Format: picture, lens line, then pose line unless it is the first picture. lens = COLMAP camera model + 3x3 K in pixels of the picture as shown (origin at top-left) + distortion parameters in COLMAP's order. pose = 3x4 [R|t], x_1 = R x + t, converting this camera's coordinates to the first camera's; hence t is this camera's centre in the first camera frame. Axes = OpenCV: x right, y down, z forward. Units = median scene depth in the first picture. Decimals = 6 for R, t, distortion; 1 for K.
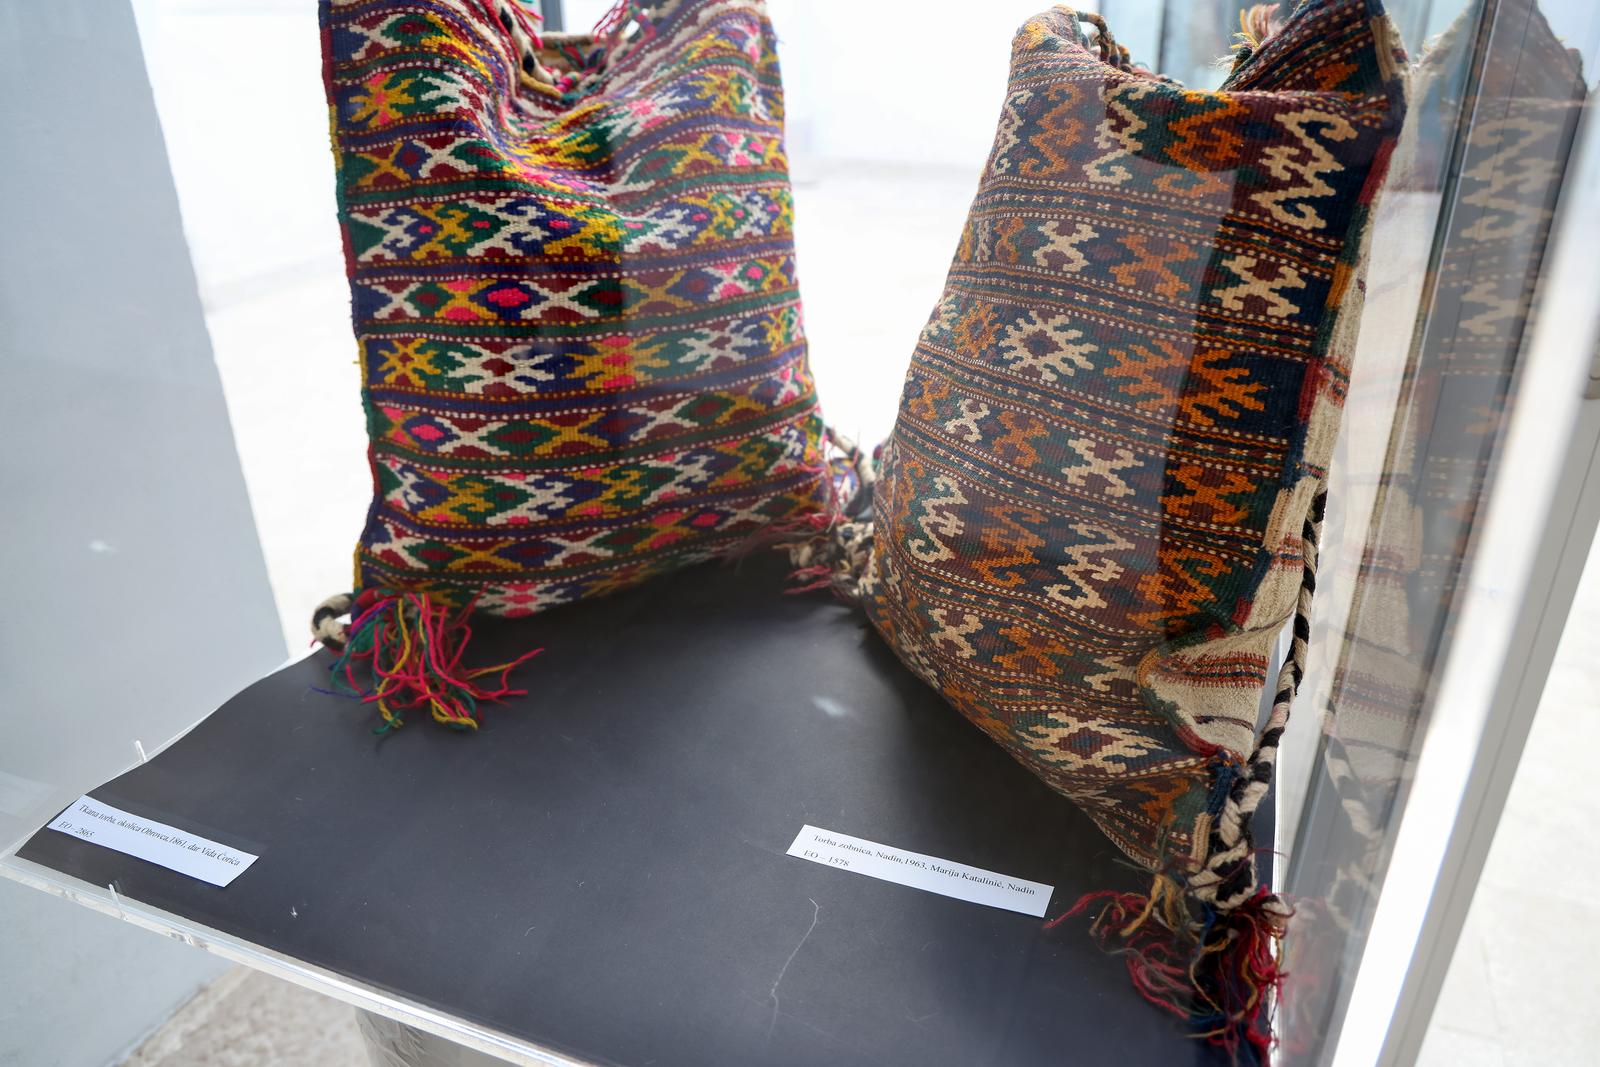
lens RADIAL K [[987.5, 0, 849.0], [0, 987.5, 528.0], [0, 0, 1]] dist [-0.062753, 0.000988]
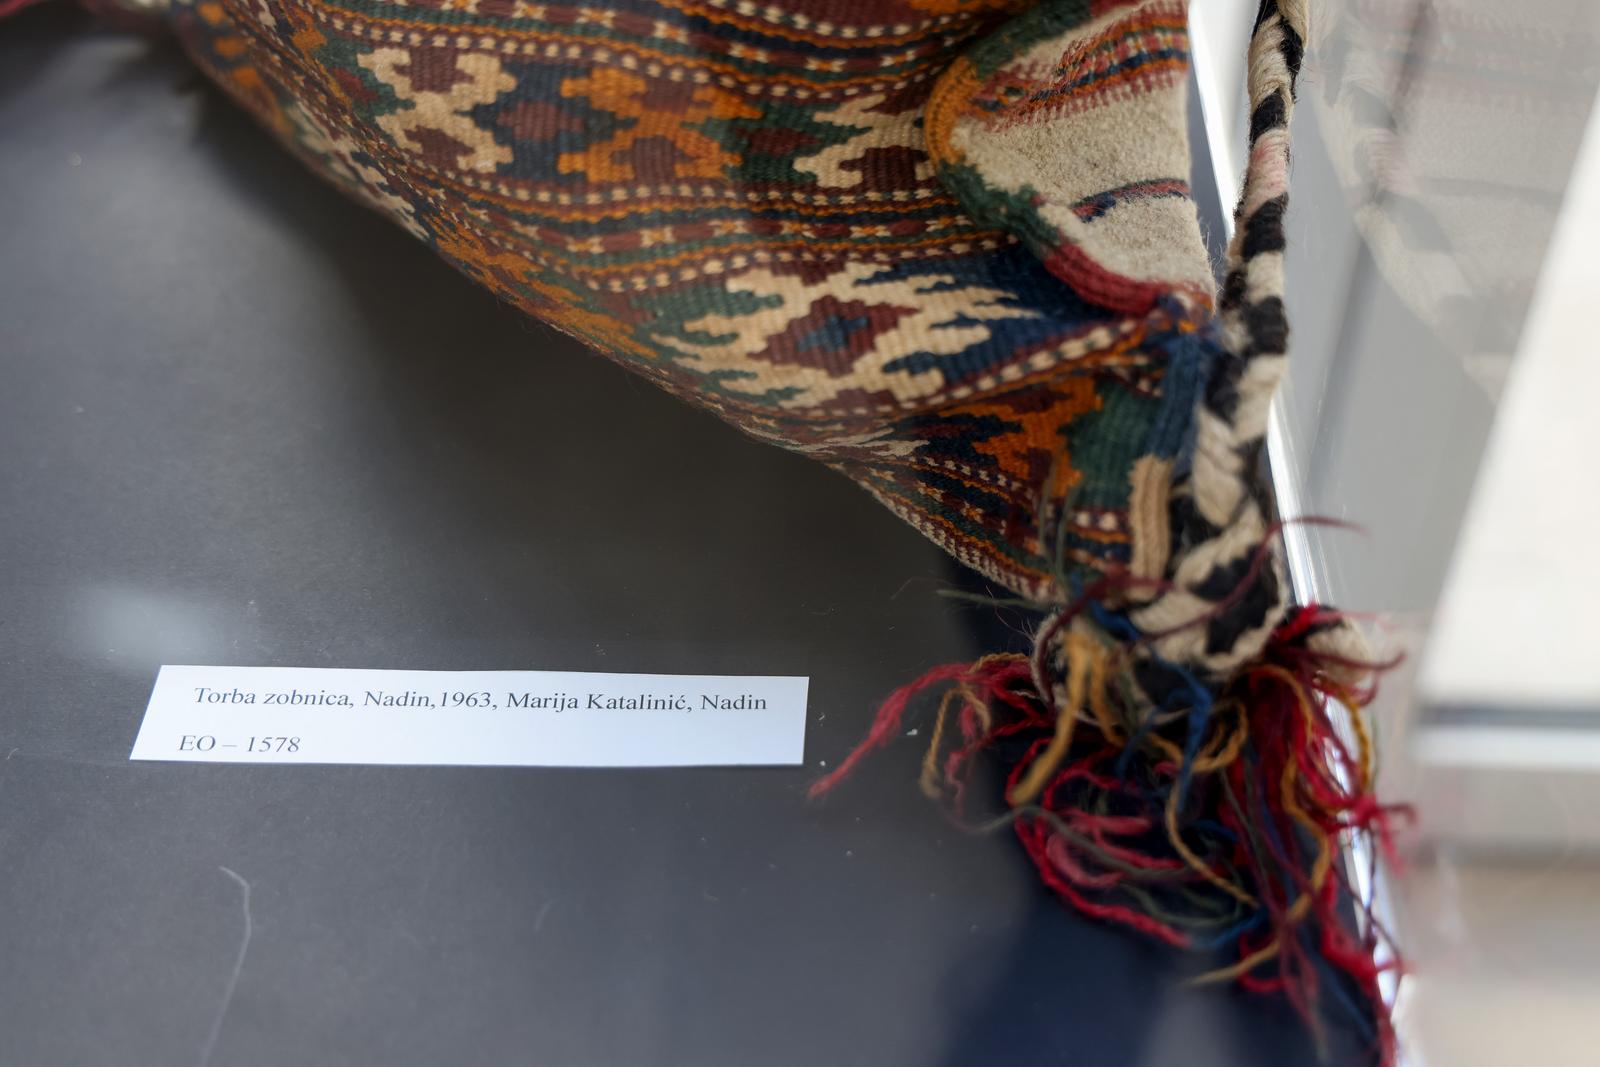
lens RADIAL K [[2248.3, 0, 800.0], [0, 2248.3, 533.5], [0, 0, 1]] dist [-0.008842, 0.525775]
pose [[0.946585, -0.235485, 0.220281, 0.010913], [0.150422, 0.926730, 0.344304, -0.019321], [-0.285219, -0.292778, 0.912651, 0.151215]]
